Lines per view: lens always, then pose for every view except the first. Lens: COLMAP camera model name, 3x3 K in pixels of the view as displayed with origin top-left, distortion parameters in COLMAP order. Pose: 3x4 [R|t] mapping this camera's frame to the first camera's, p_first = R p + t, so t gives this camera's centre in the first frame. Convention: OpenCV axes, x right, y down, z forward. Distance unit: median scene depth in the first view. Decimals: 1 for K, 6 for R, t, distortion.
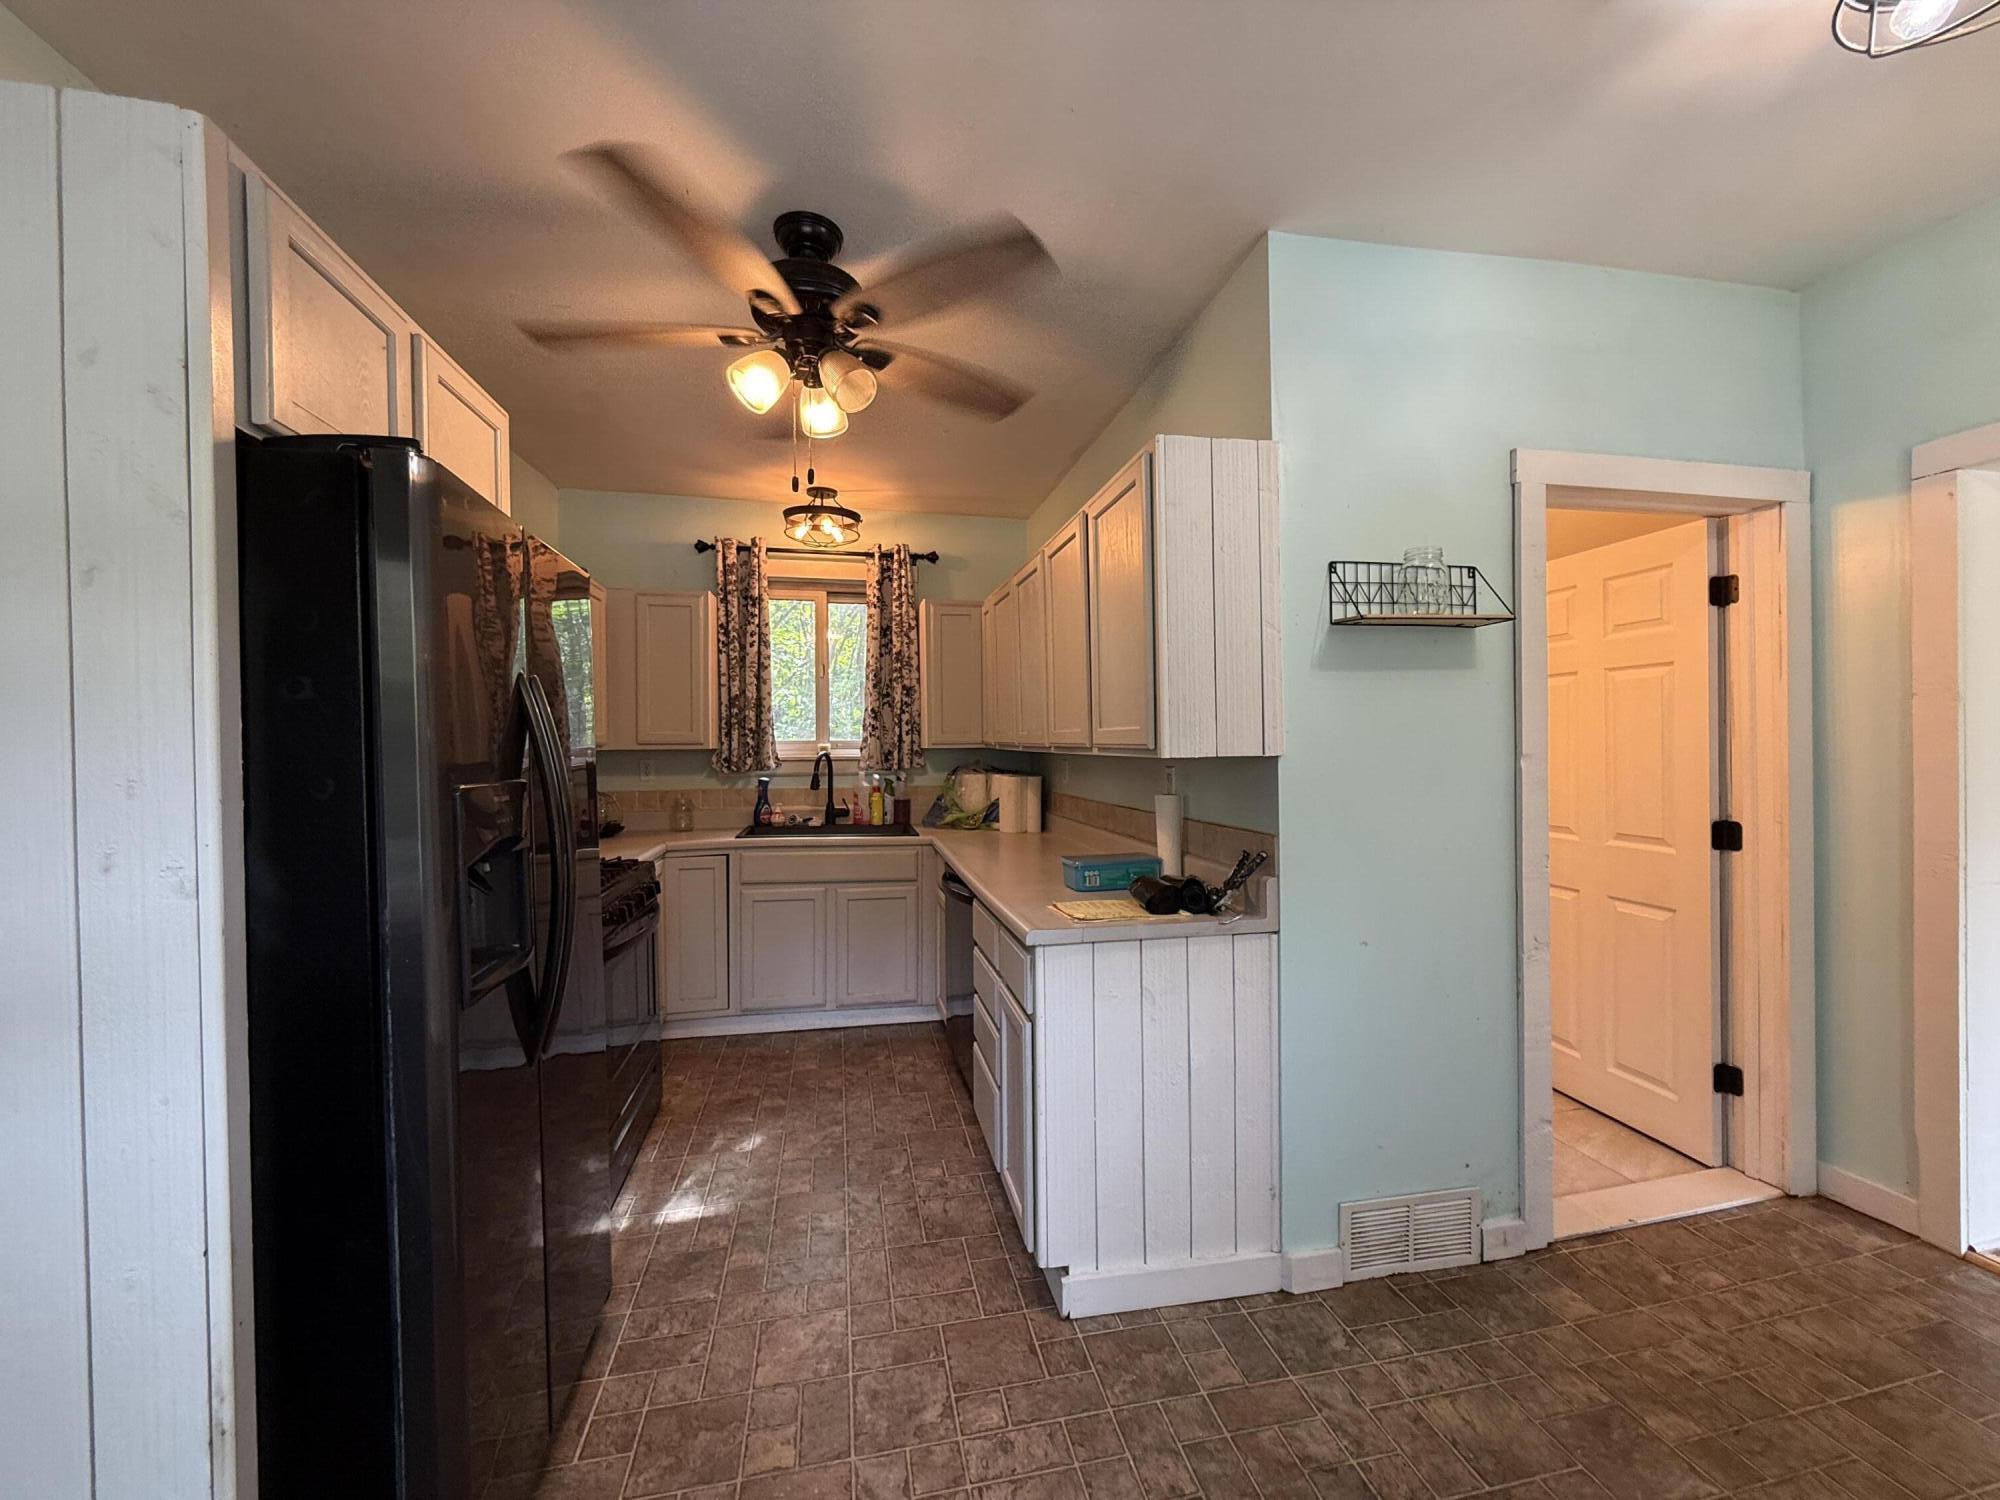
lens RADIAL K [[796.1, 0, 1002.7], [0, 796.1, 745.0], [0, 0, 1]] dist [-0.000389, 0.000887]
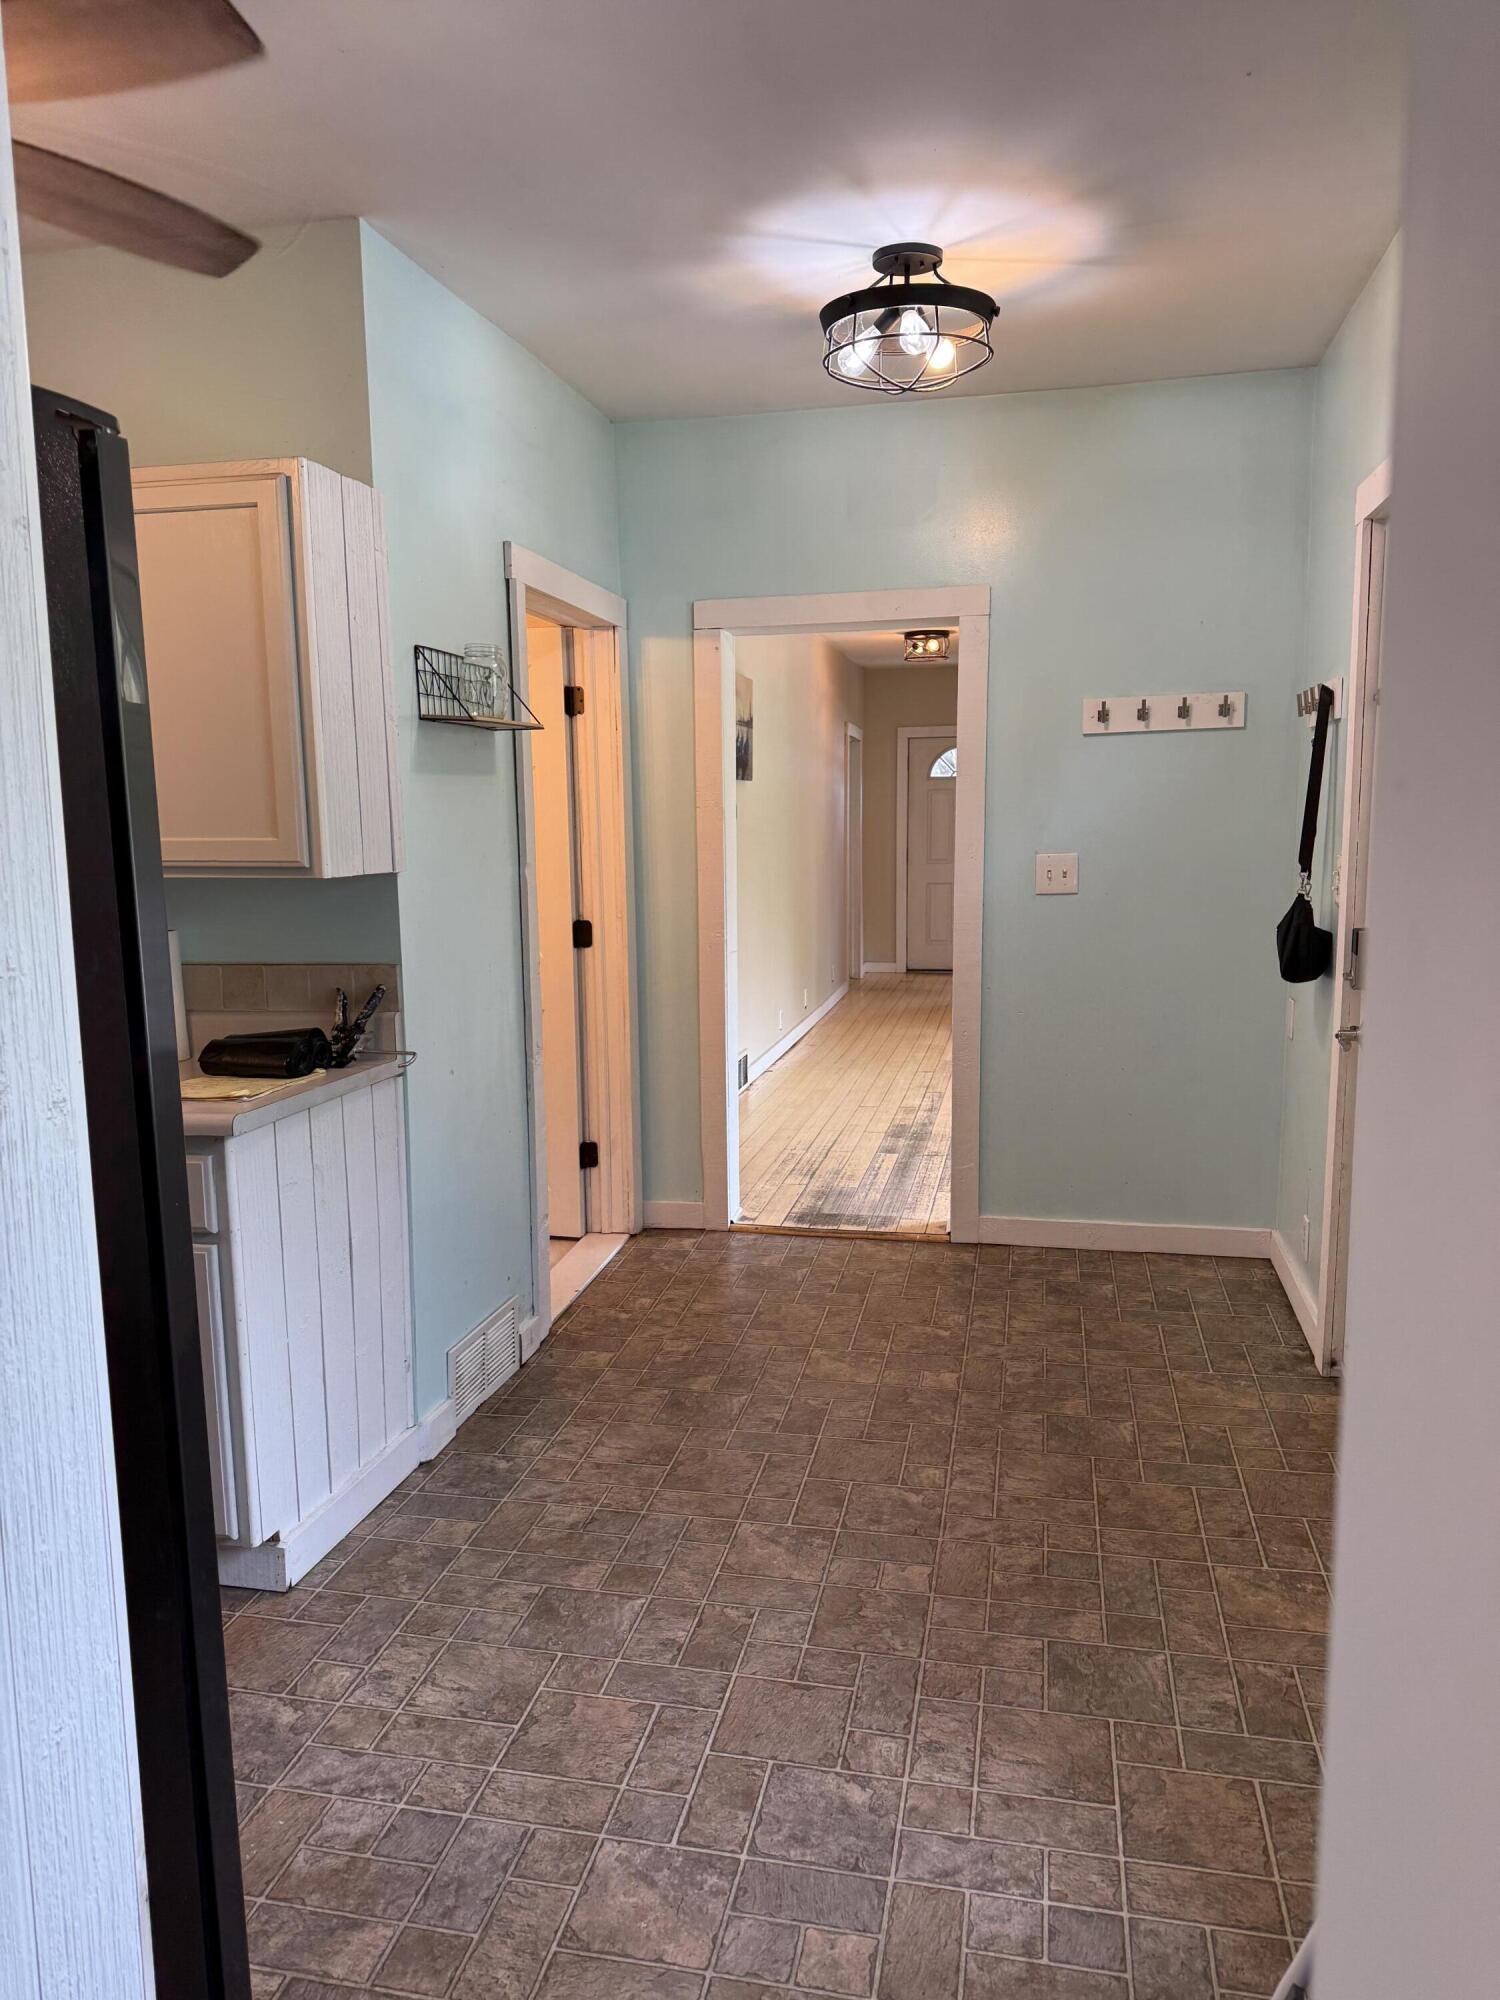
lens RADIAL K [[1403.1, 0, 741.7], [0, 1403.1, 1011.5], [0, 0, 1]] dist [0.024986, -0.034302]
pose [[0.405674, -0.120329, 0.906063, -0.761958], [0.009805, 0.991812, 0.127326, -0.022429], [-0.913965, -0.042769, 0.403532, 0.033681]]
